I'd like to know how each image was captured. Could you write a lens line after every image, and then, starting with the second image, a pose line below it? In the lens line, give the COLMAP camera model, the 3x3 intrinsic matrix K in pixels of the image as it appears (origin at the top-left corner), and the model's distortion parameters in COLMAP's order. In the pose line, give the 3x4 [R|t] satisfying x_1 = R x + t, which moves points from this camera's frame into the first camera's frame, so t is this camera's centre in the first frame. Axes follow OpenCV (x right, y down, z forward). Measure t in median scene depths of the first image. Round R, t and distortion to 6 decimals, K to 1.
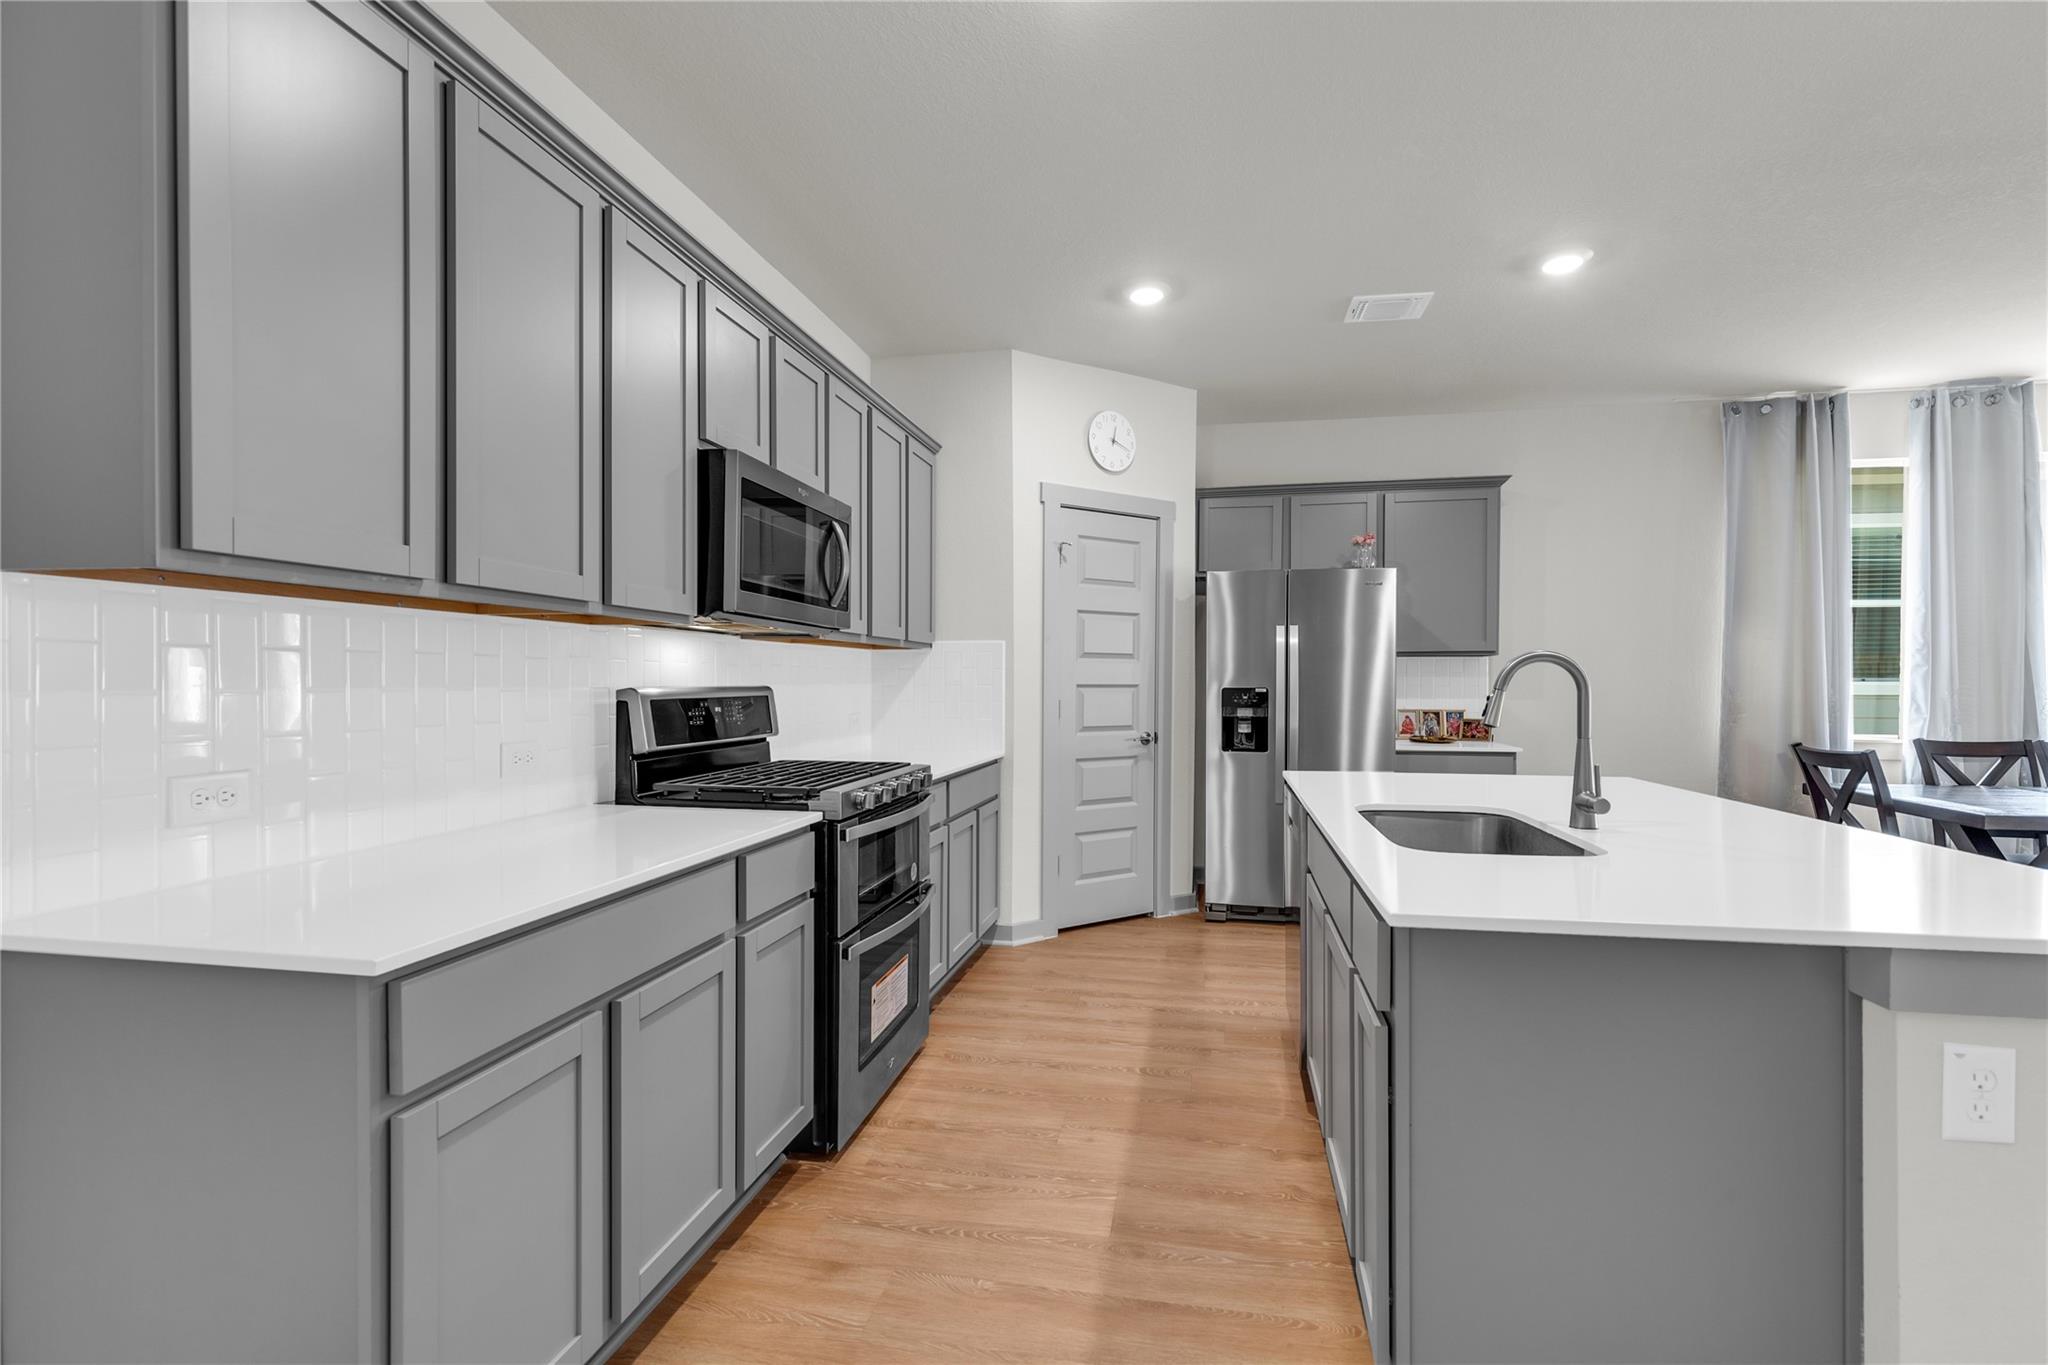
lens RADIAL K [[918.8, 0, 1028.4], [0, 918.8, 697.0], [0, 0, 1]] dist [0.001758, -0.000142]
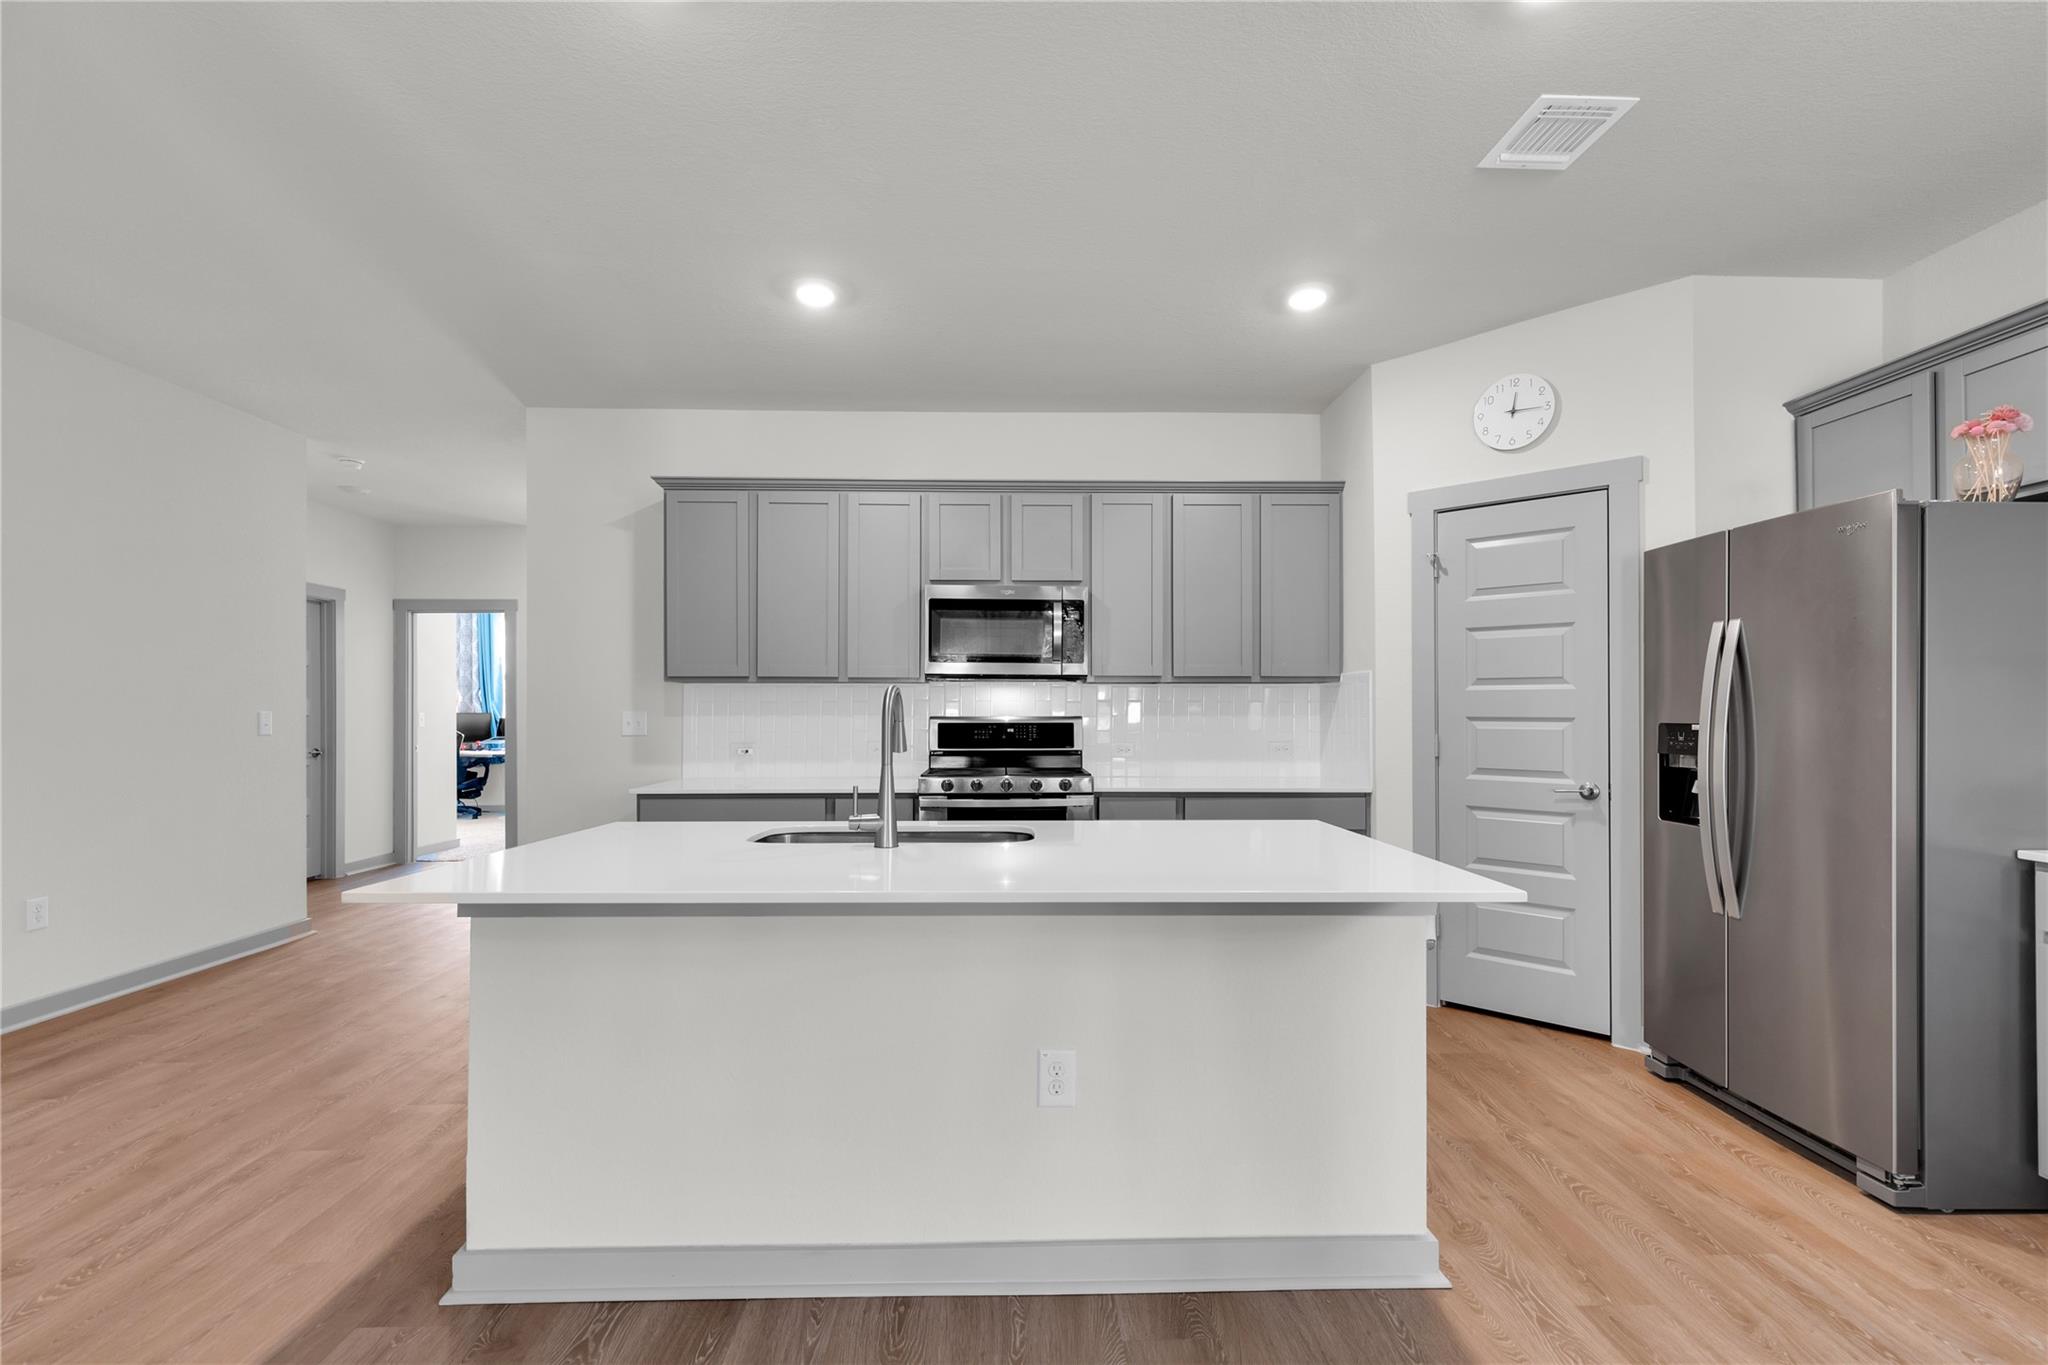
lens RADIAL K [[924.0, 0, 1032.0], [0, 924.0, 710.3], [0, 0, 1]] dist [0.006777, -0.000322]
pose [[0.223421, -0.003355, -0.974716, 0.809911], [-0.018307, 0.999803, -0.007638, -0.006151], [0.974550, 0.019550, 0.223316, 0.434857]]
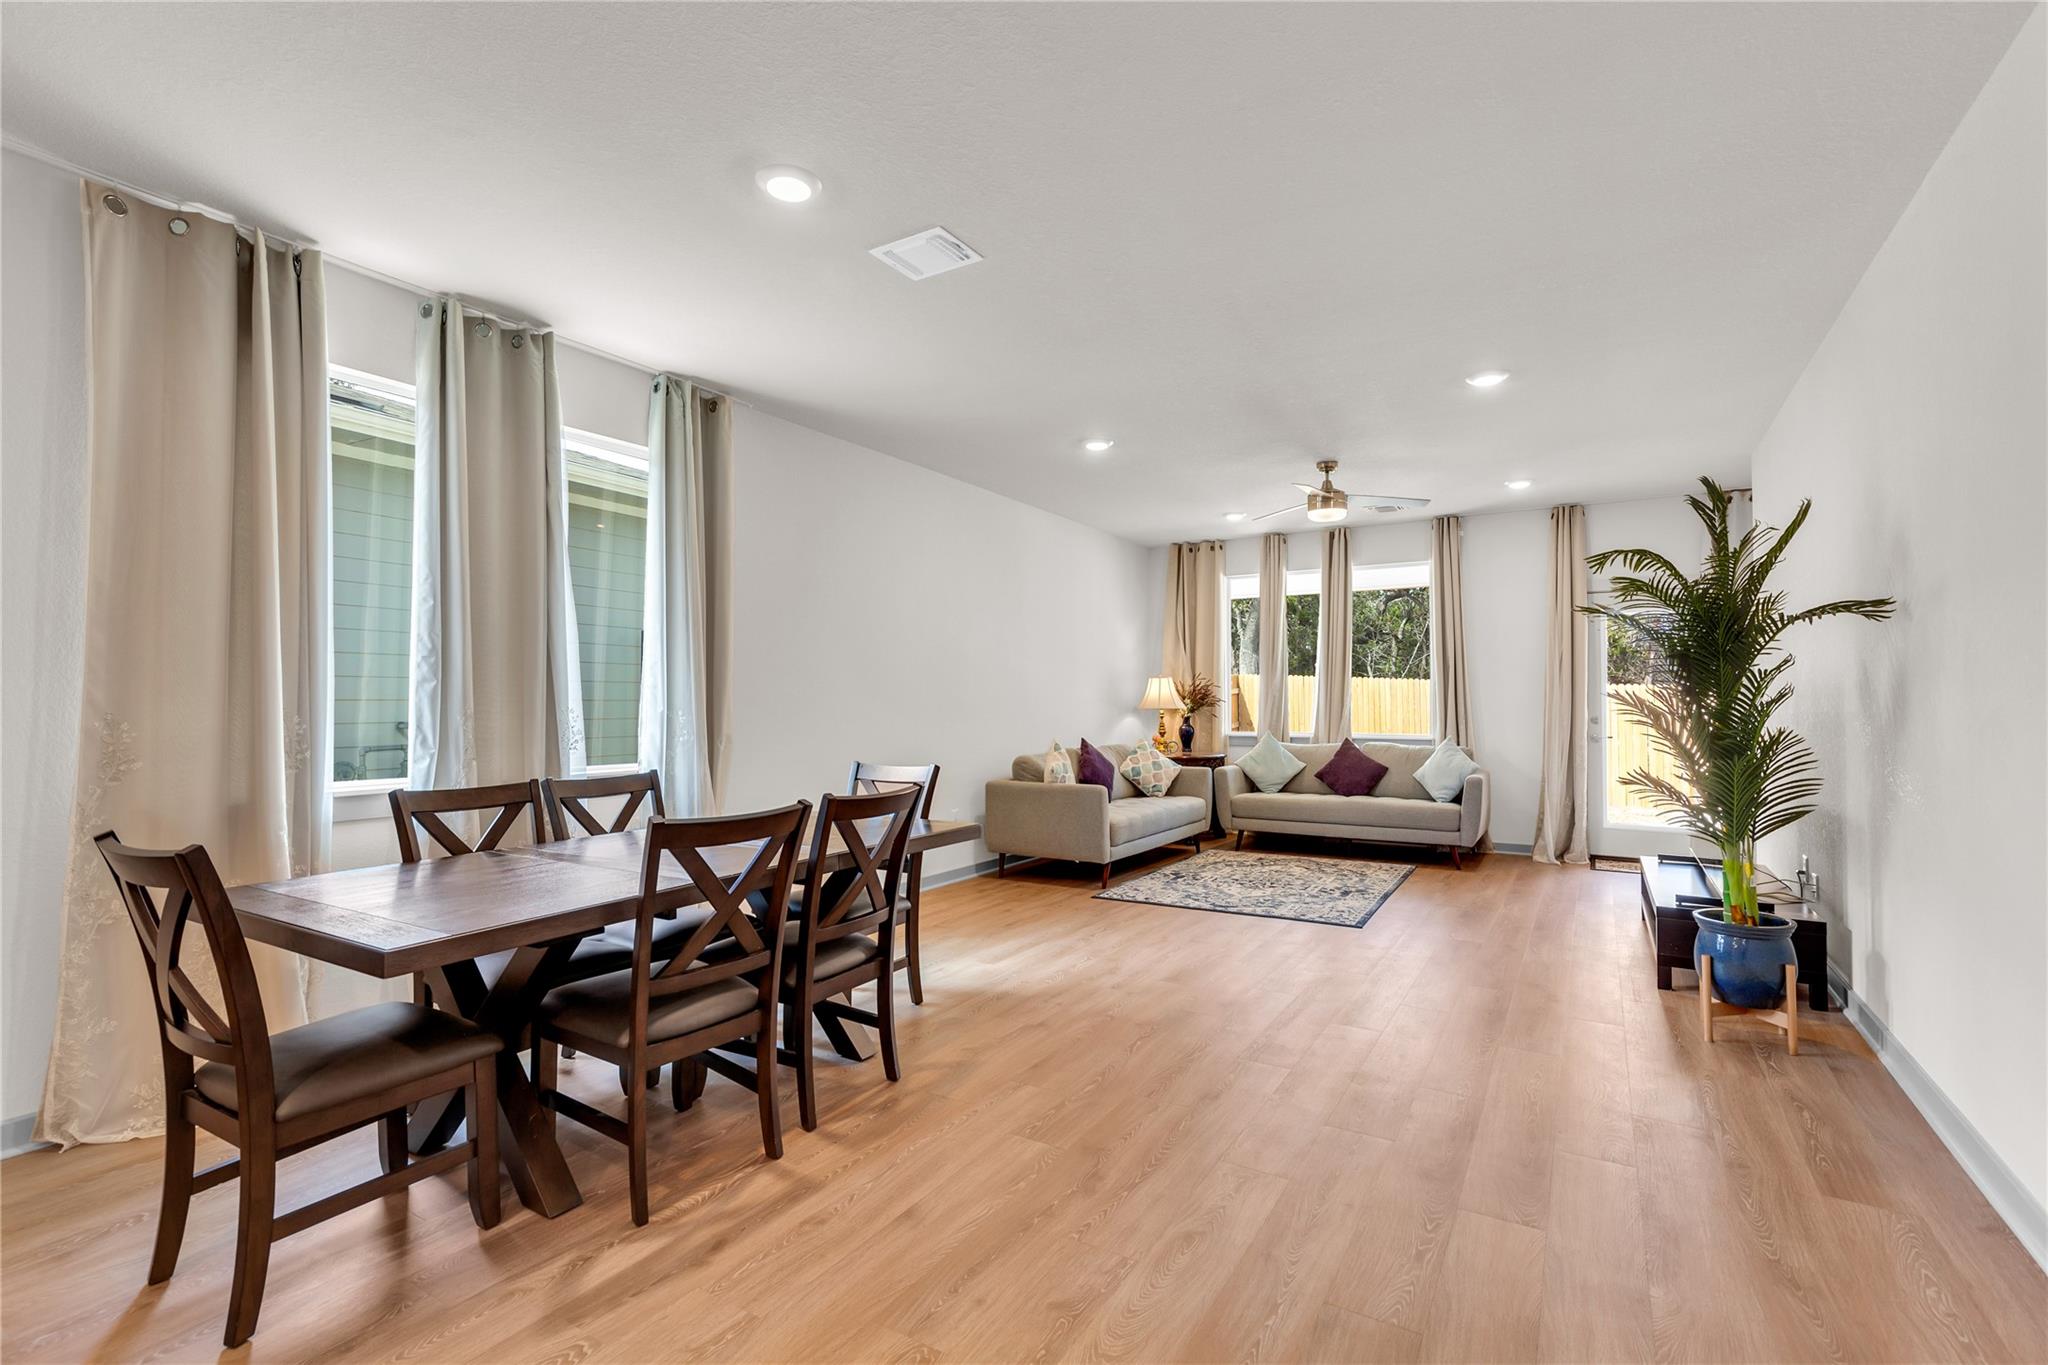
lens RADIAL K [[920.3, 0, 1031.7], [0, 920.3, 680.4], [0, 0, 1]] dist [0.005802, -0.000424]
pose [[0.345499, 0.020179, 0.938202, 0.505307], [0.019141, 0.999409, -0.028544, -0.004674], [-0.938224, 0.027820, 0.344908, 0.348903]]
